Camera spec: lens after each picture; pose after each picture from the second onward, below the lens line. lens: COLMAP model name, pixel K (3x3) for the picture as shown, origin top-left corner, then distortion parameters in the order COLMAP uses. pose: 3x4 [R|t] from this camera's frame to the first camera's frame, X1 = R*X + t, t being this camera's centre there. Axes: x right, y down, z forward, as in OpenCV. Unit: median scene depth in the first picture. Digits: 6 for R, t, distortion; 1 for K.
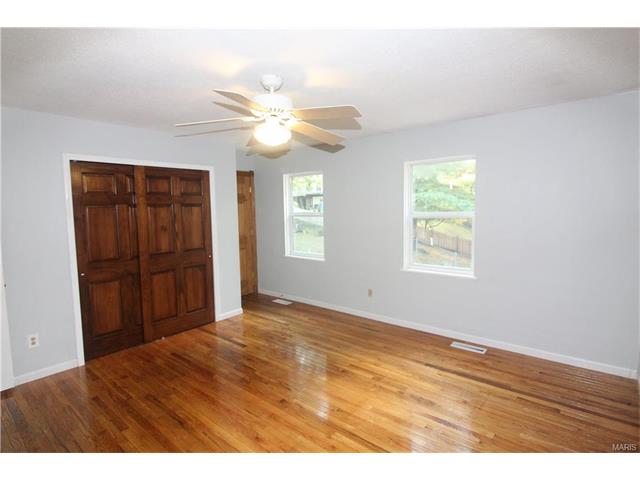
lens RADIAL K [[311.4, 0, 321.2], [0, 311.4, 239.5], [0, 0, 1]] dist [-0.004363, -0.001591]
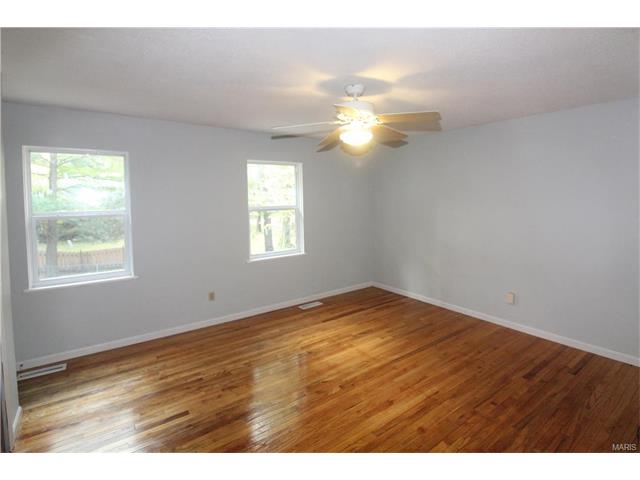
lens RADIAL K [[304.1, 0, 321.0], [0, 304.1, 239.2], [0, 0, 1]] dist [-0.022092, -0.000337]
pose [[0.294713, -0.120447, 0.947964, -0.670530], [0.106445, 0.989989, 0.092694, -0.061582], [-0.949639, 0.073588, 0.304584, 0.438639]]
